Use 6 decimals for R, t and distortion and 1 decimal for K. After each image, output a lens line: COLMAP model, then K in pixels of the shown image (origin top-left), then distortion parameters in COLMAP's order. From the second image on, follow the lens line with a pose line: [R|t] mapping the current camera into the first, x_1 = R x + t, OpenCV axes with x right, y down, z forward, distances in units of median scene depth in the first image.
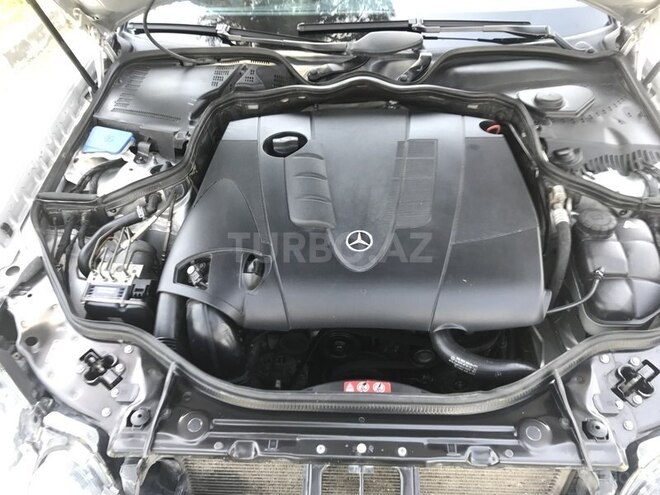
lens RADIAL K [[544.4, 0, 325.8], [0, 544.4, 244.3], [0, 0, 1]] dist [0.011064, -0.000034]
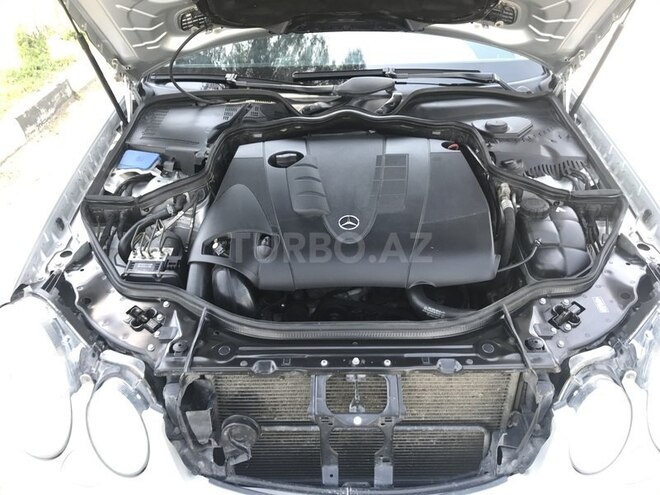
lens RADIAL K [[544.4, 0, 325.8], [0, 544.4, 244.3], [0, 0, 1]] dist [0.011064, -0.000034]
pose [[0.999335, -0.014458, 0.033473, -0.030912], [0.018886, 0.990529, -0.135996, 0.189714], [-0.031190, 0.136538, 0.990144, -0.212605]]
